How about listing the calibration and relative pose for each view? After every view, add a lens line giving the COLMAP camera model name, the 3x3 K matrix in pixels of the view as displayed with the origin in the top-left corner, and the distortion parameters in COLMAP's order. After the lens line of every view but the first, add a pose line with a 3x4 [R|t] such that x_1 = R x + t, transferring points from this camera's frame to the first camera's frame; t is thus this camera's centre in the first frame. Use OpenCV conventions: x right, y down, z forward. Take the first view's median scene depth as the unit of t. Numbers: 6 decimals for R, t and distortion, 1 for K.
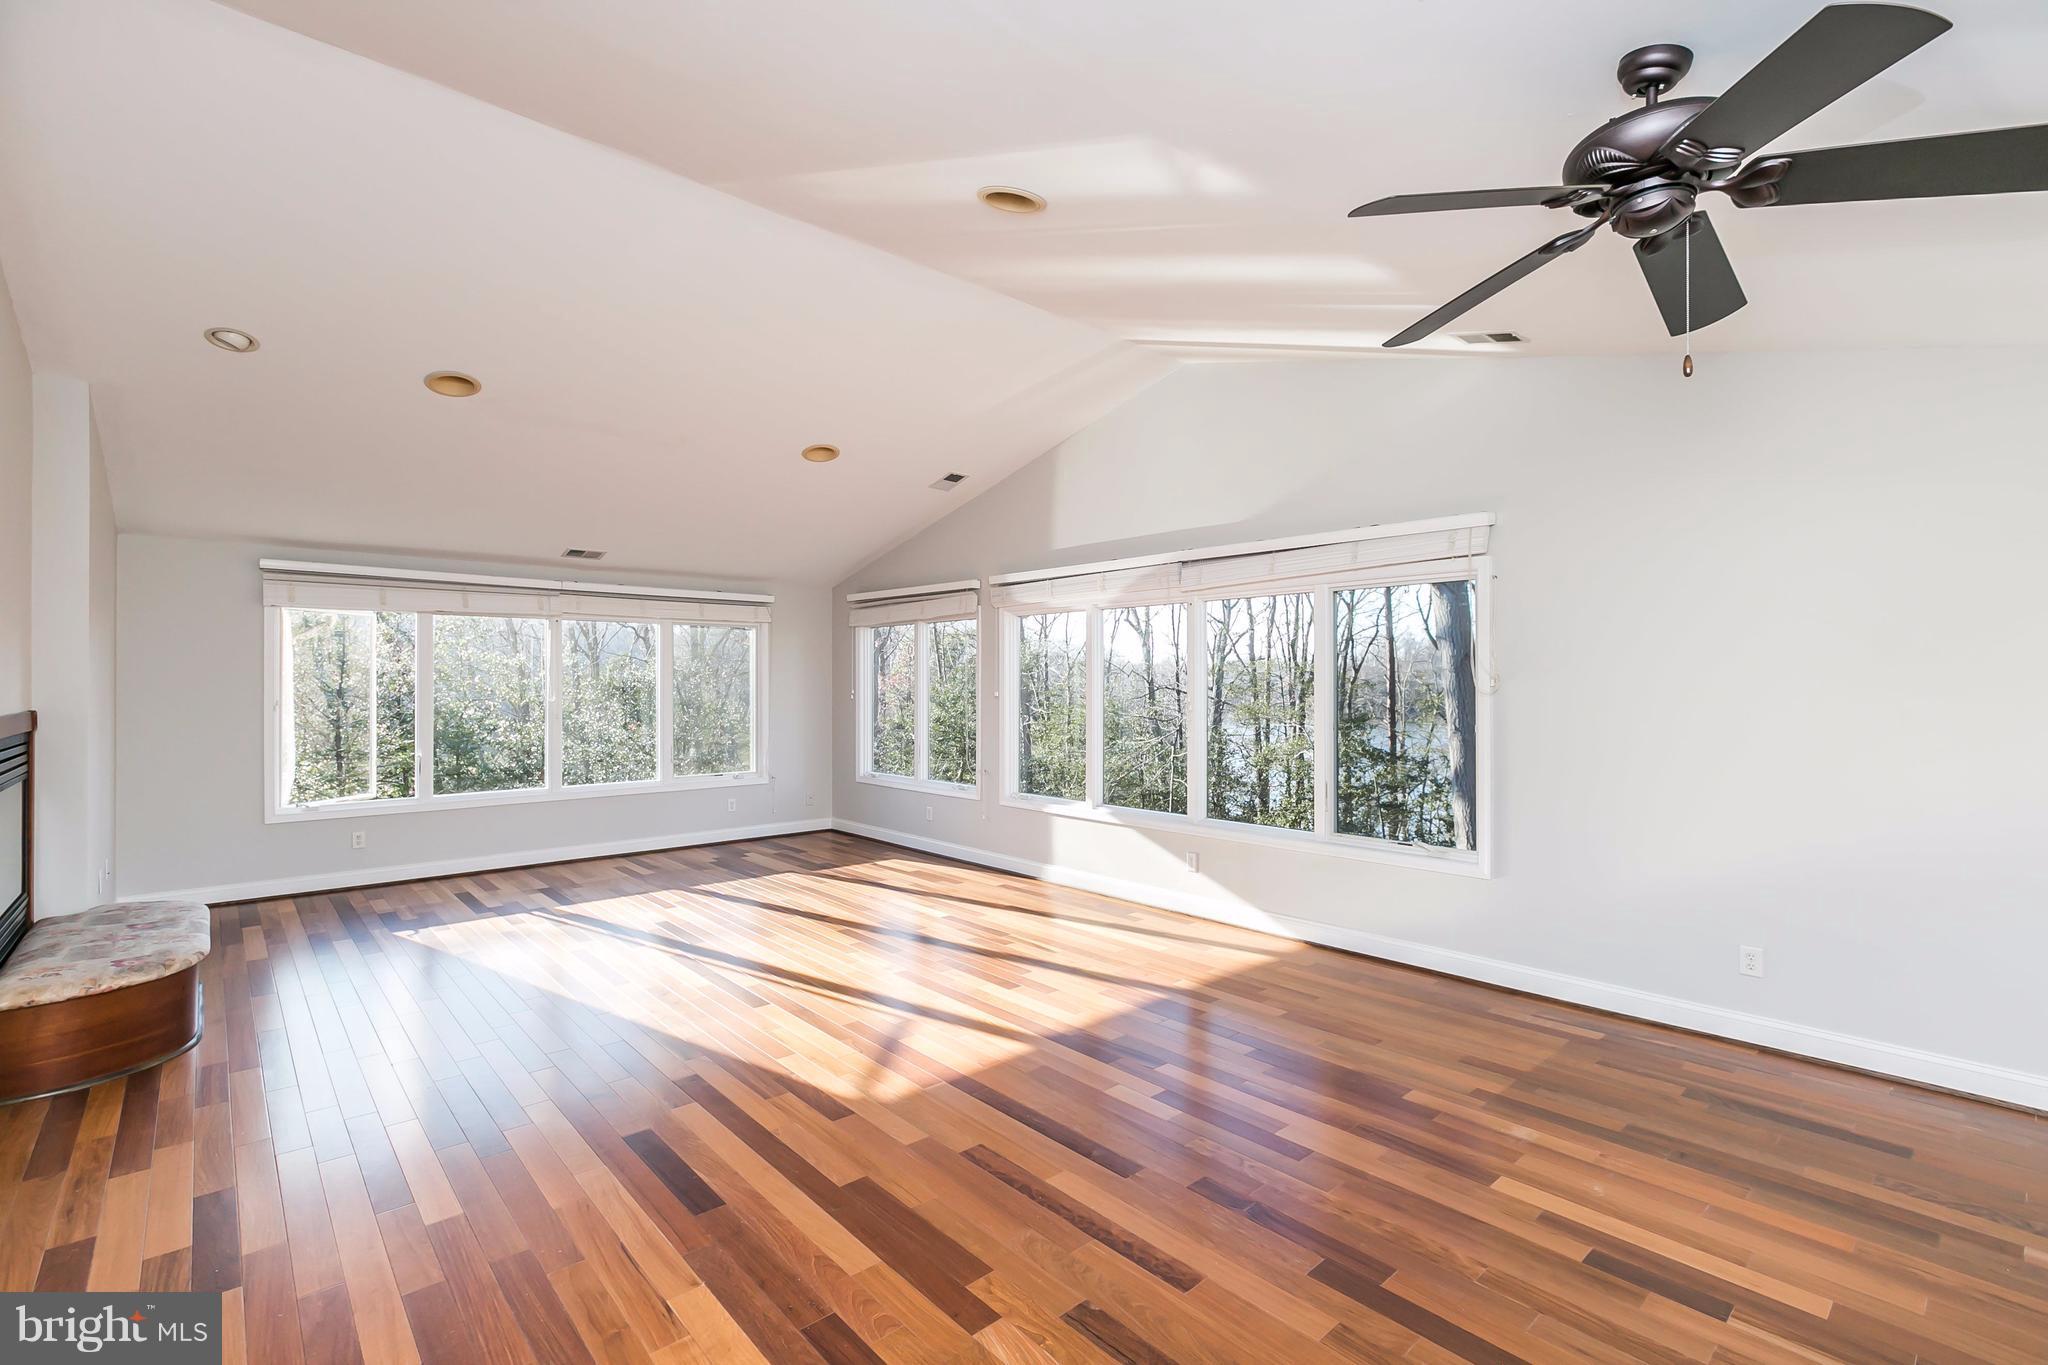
lens RADIAL K [[912.5, 0, 1032.3], [0, 912.5, 683.0], [0, 0, 1]] dist [0.004148, -0.000229]
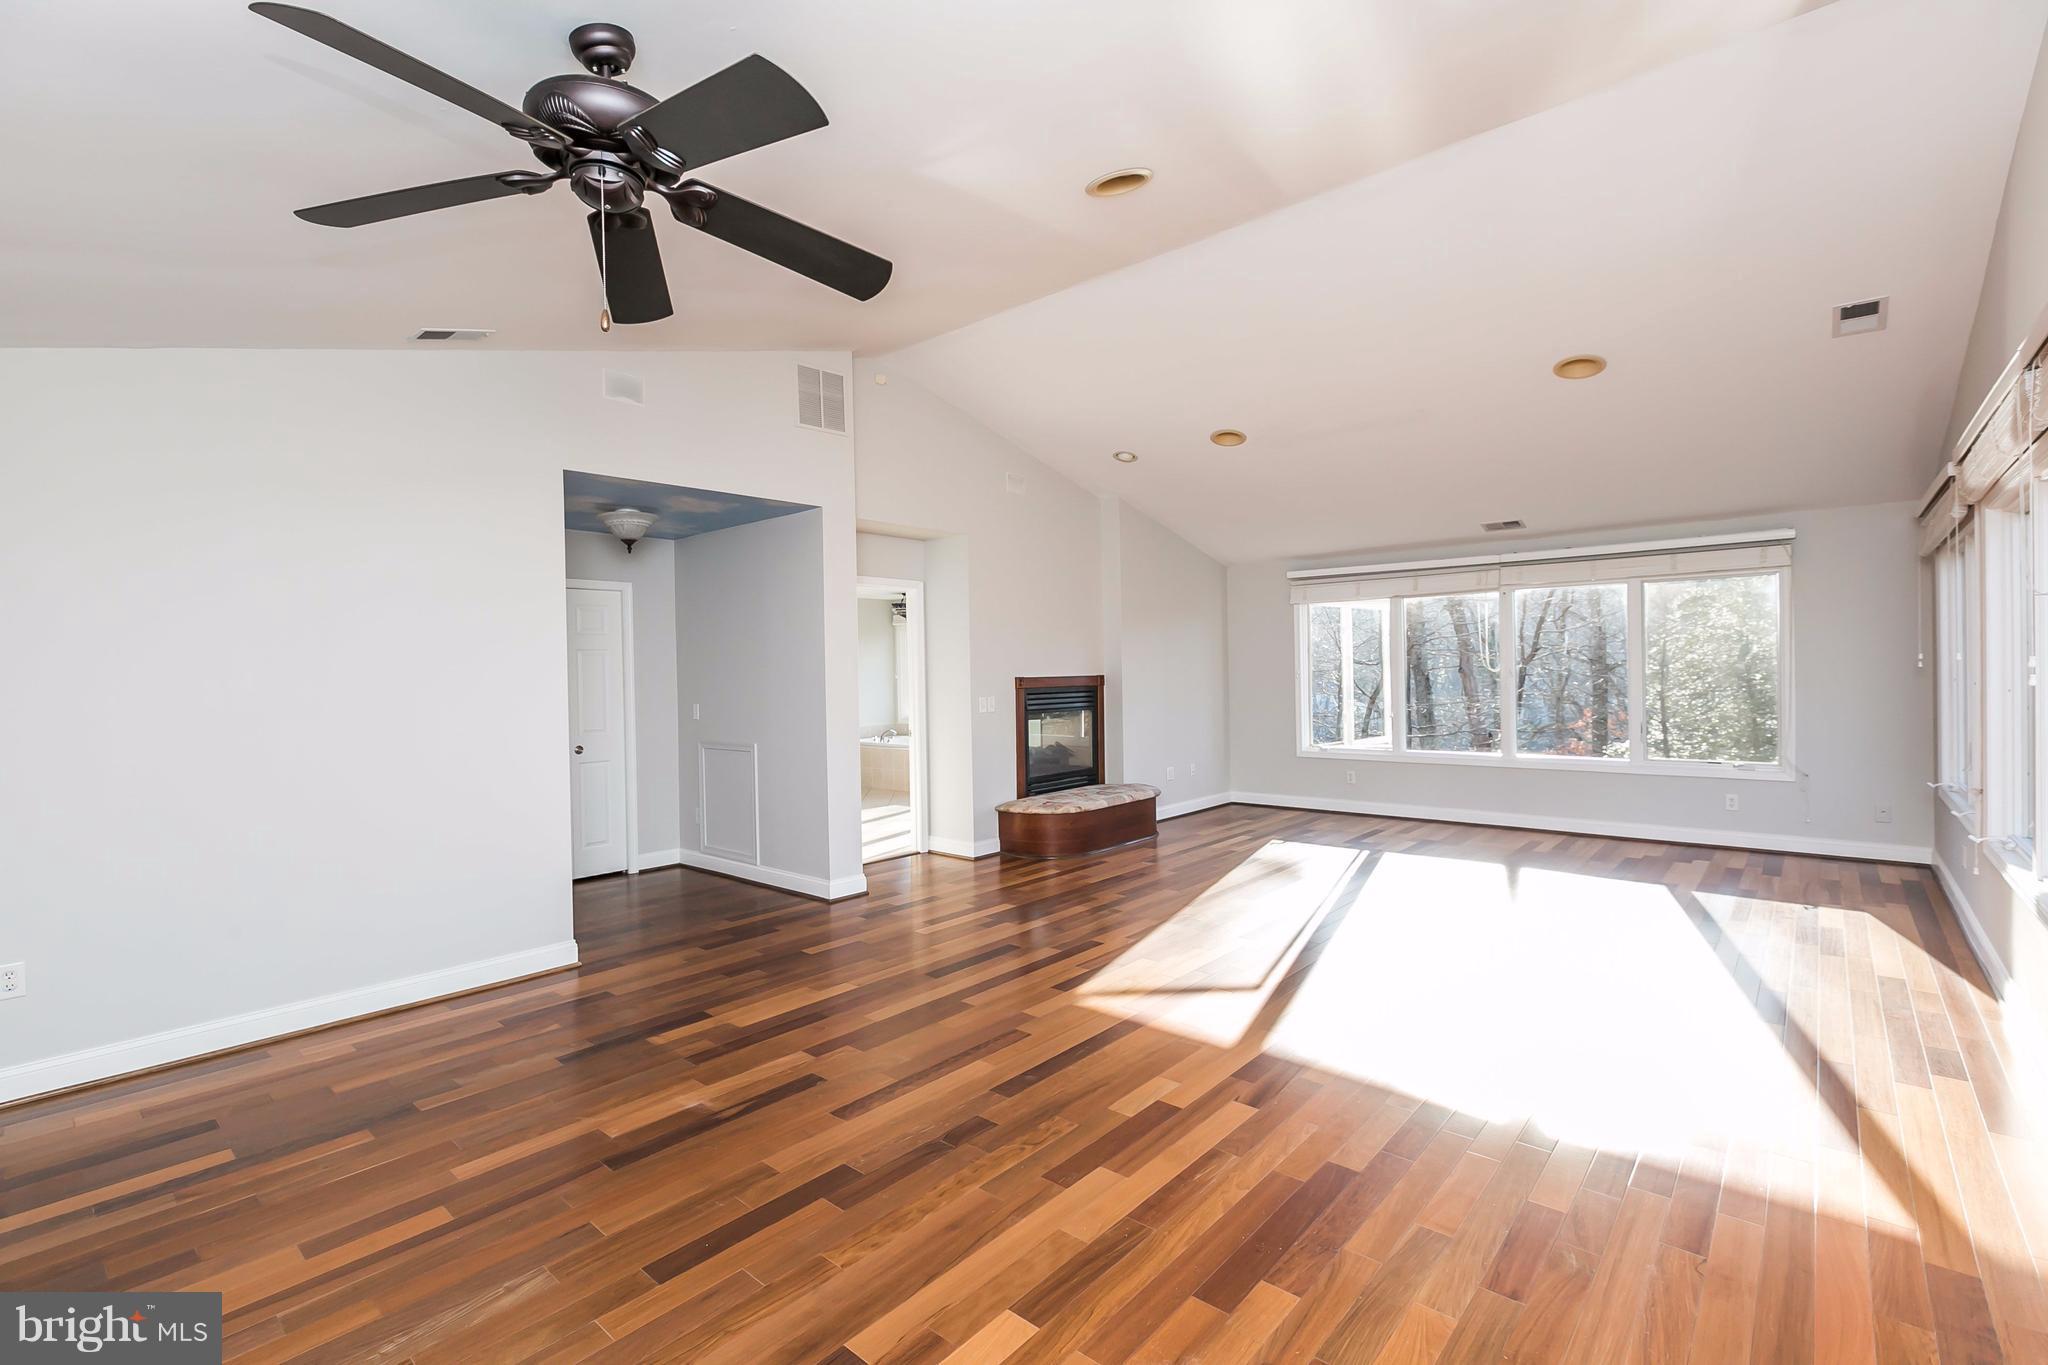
lens RADIAL K [[912.5, 0, 1031.4], [0, 912.5, 676.8], [0, 0, 1]] dist [0.004148, -0.000229]
pose [[0.129719, 0.002940, -0.991546, 0.808861], [0.019280, 0.999799, 0.005486, 0.021200], [0.991363, -0.019829, 0.129637, 0.609074]]
